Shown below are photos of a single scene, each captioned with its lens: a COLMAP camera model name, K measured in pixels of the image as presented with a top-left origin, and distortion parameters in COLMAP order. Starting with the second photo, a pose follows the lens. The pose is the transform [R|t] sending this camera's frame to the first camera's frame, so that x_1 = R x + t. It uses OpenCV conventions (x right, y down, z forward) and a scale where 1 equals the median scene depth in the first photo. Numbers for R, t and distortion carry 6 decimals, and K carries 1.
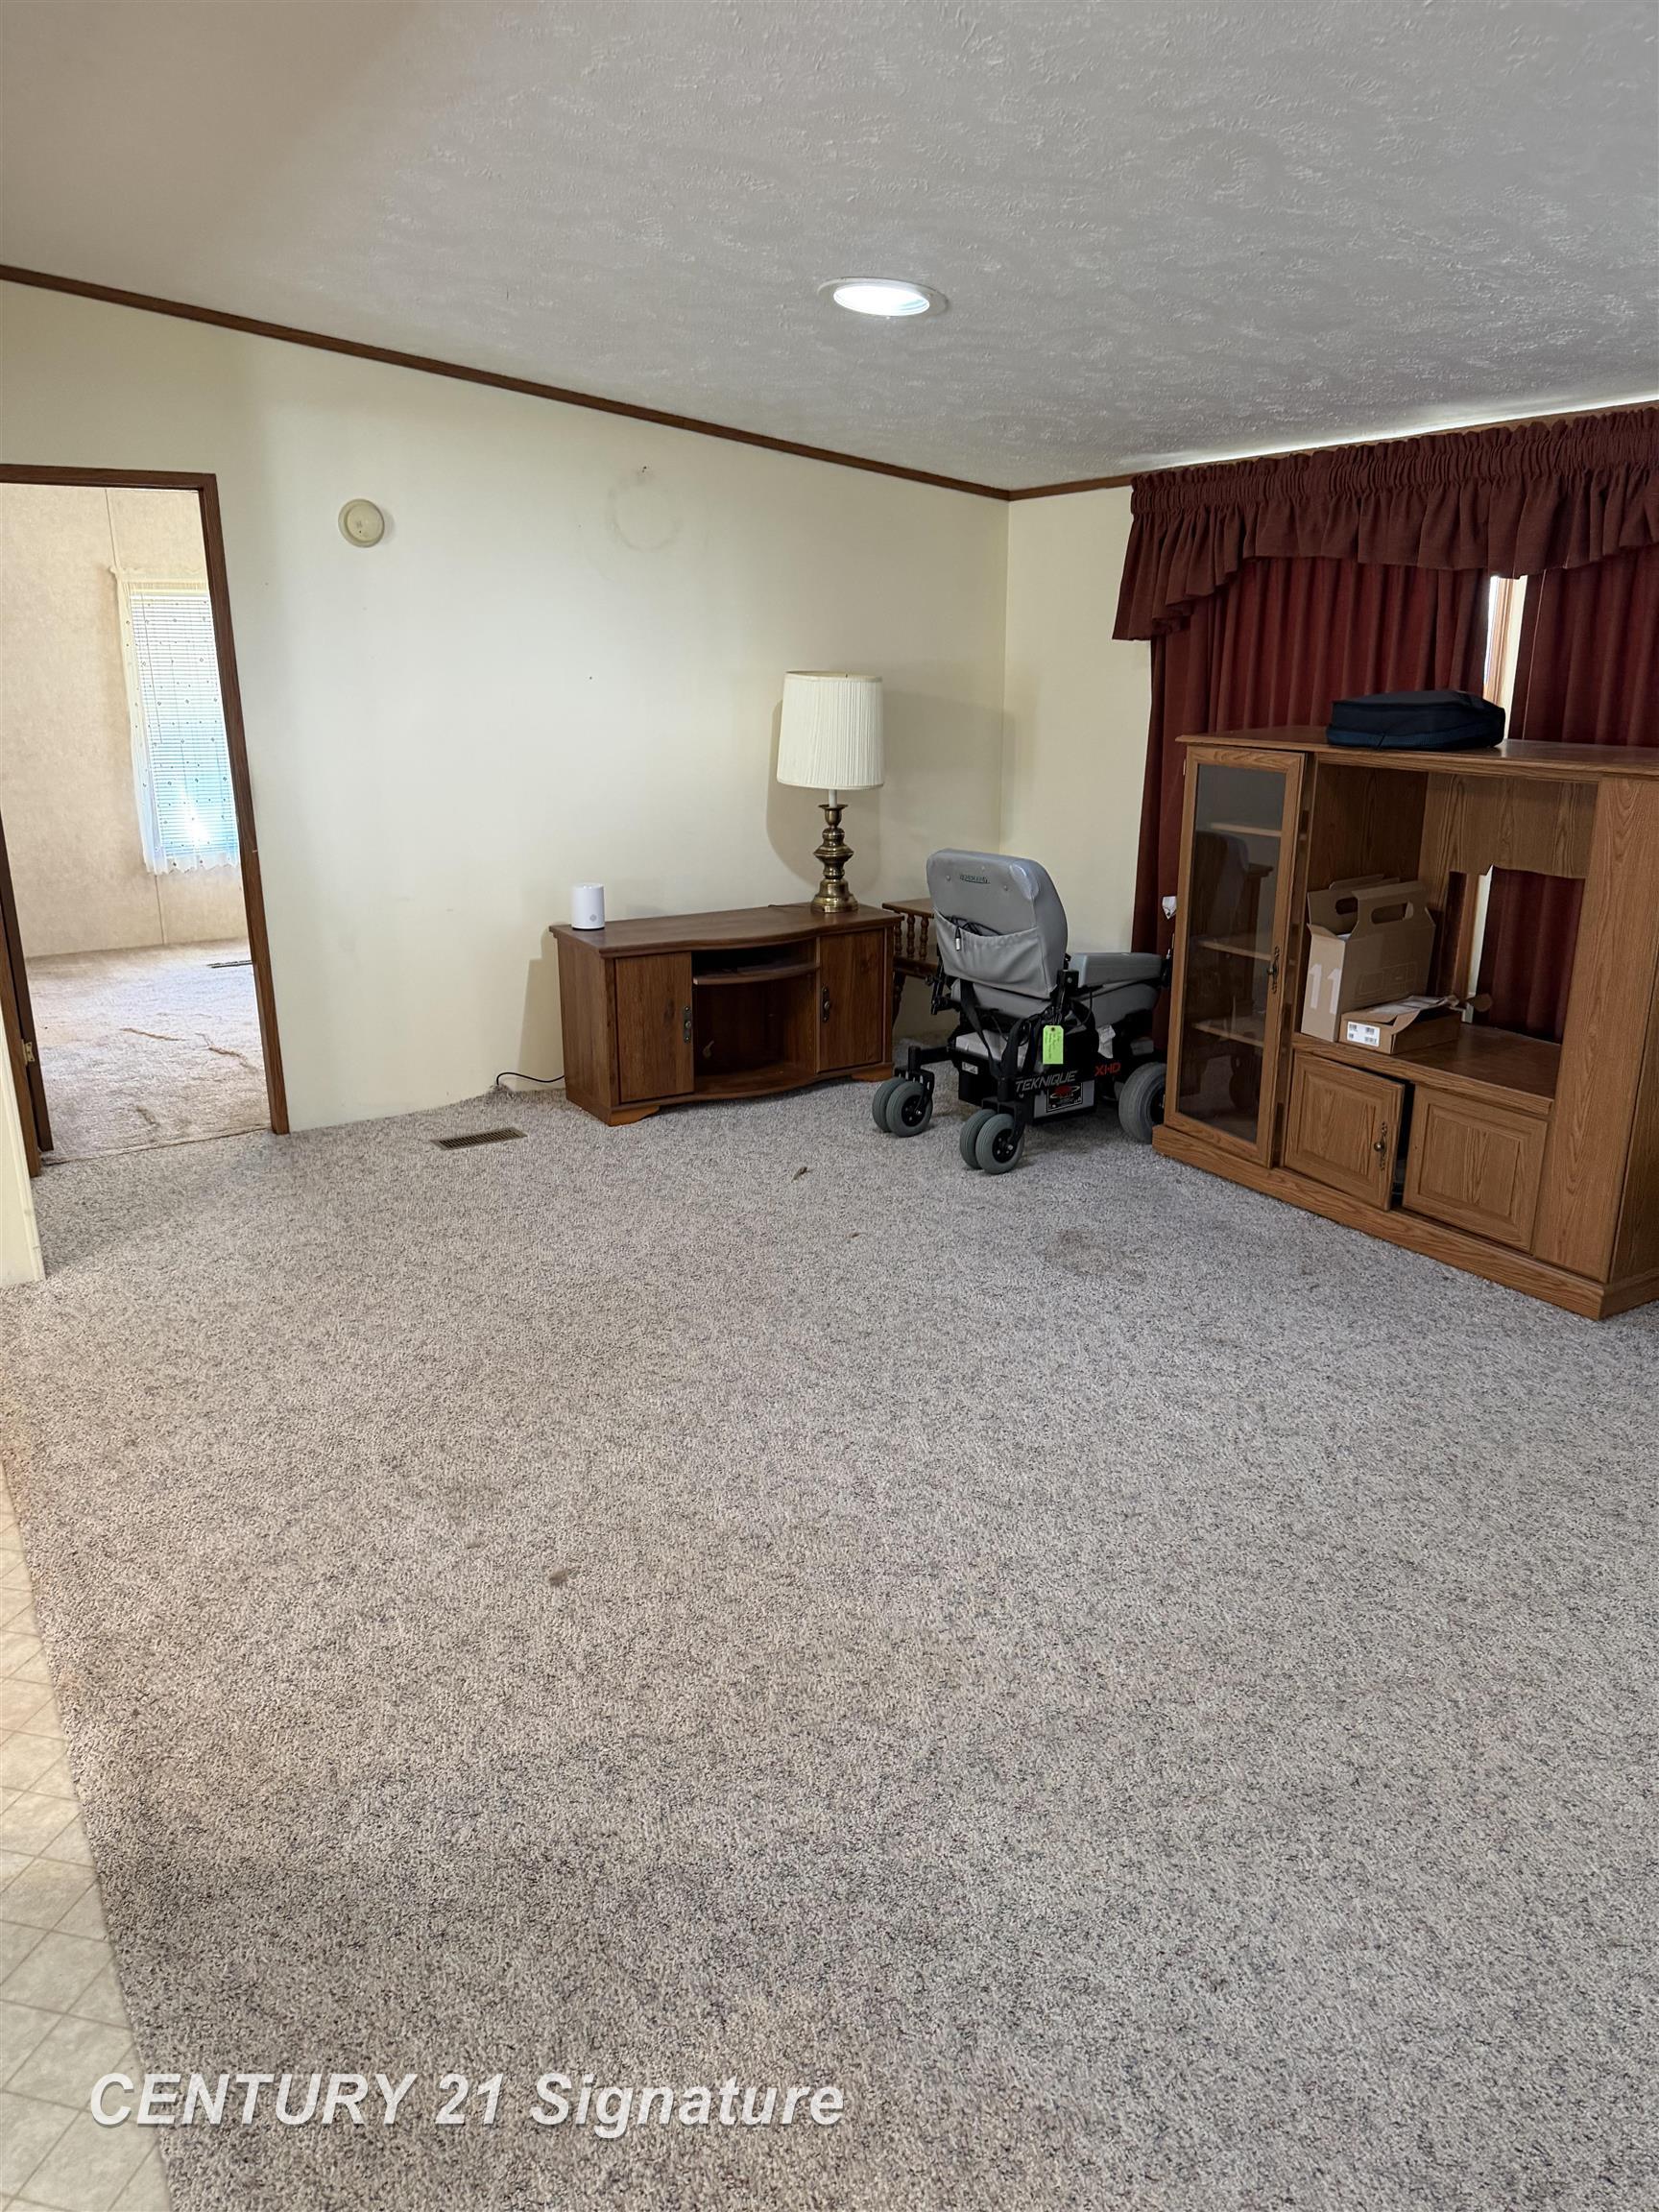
lens RADIAL K [[1564.7, 0, 826.3], [0, 1564.7, 1107.3], [0, 0, 1]] dist [-0.005284, -0.003715]
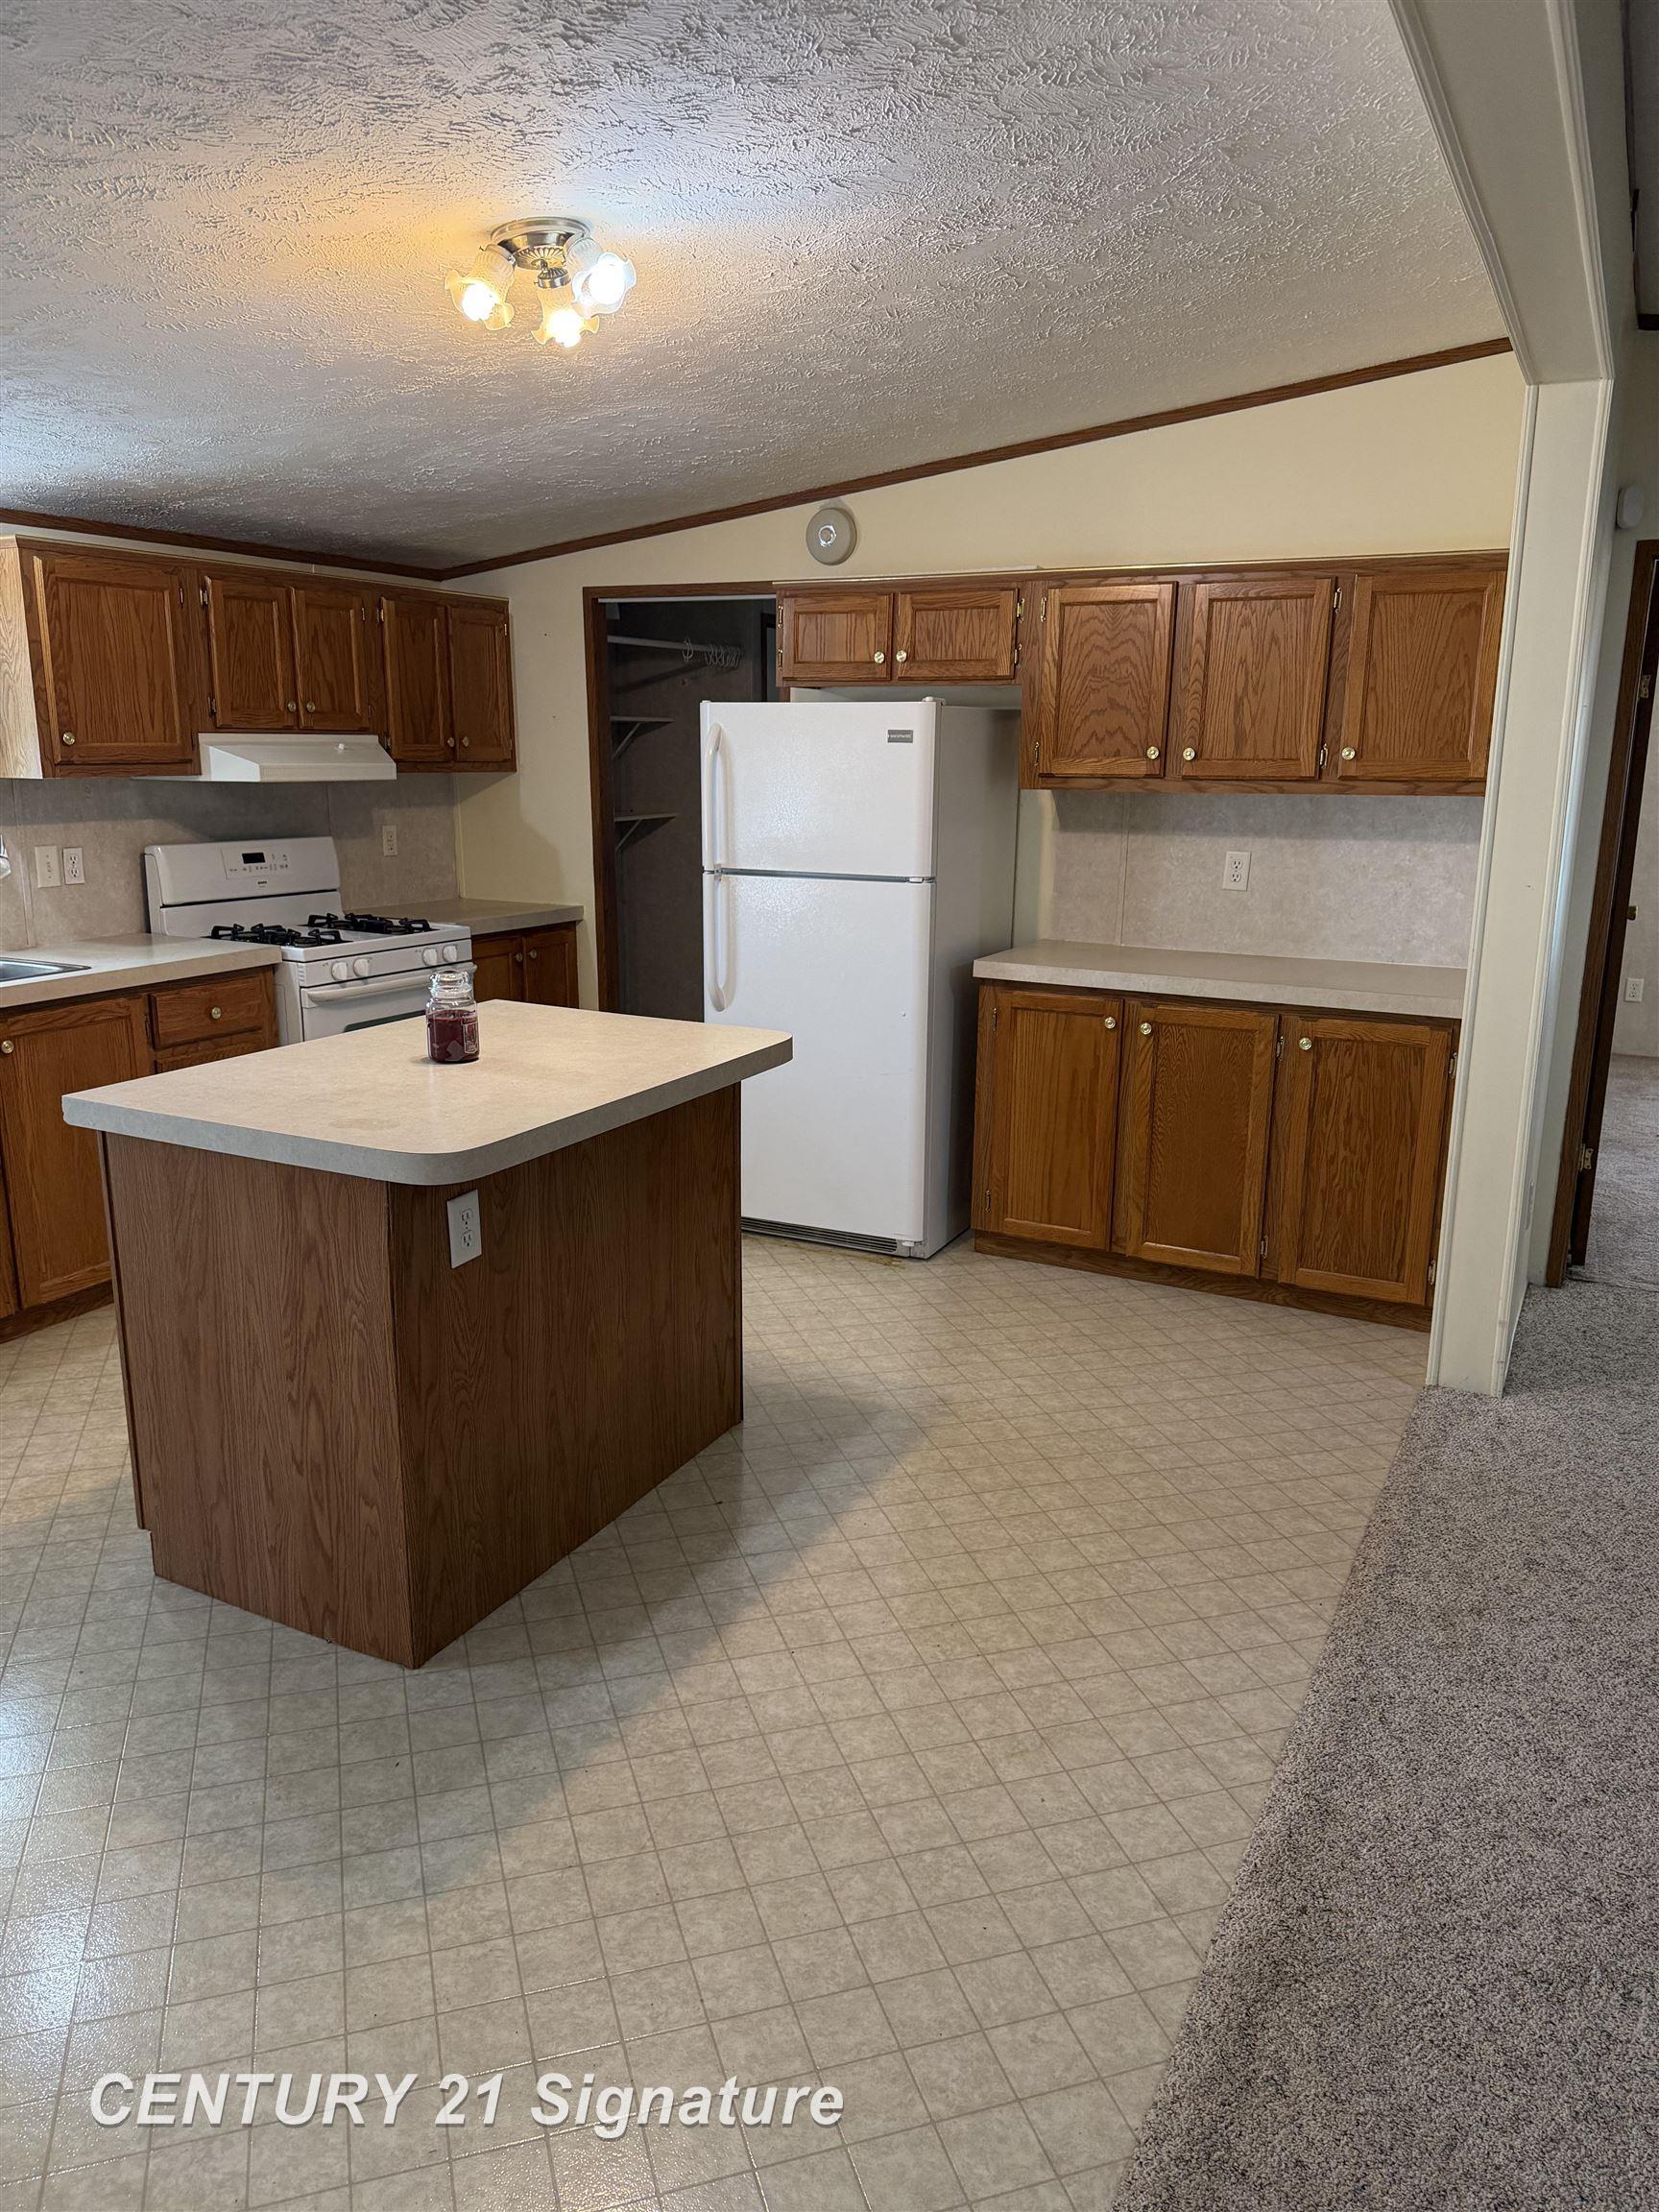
lens RADIAL K [[1564.7, 0, 825.3], [0, 1564.7, 1105.1], [0, 0, 1]] dist [-0.005284, -0.003715]
pose [[0.512020, 0.207699, -0.833485, 0.053577], [-0.253506, 0.963645, 0.084402, -0.050105], [0.820713, 0.168078, 0.546058, 0.178718]]
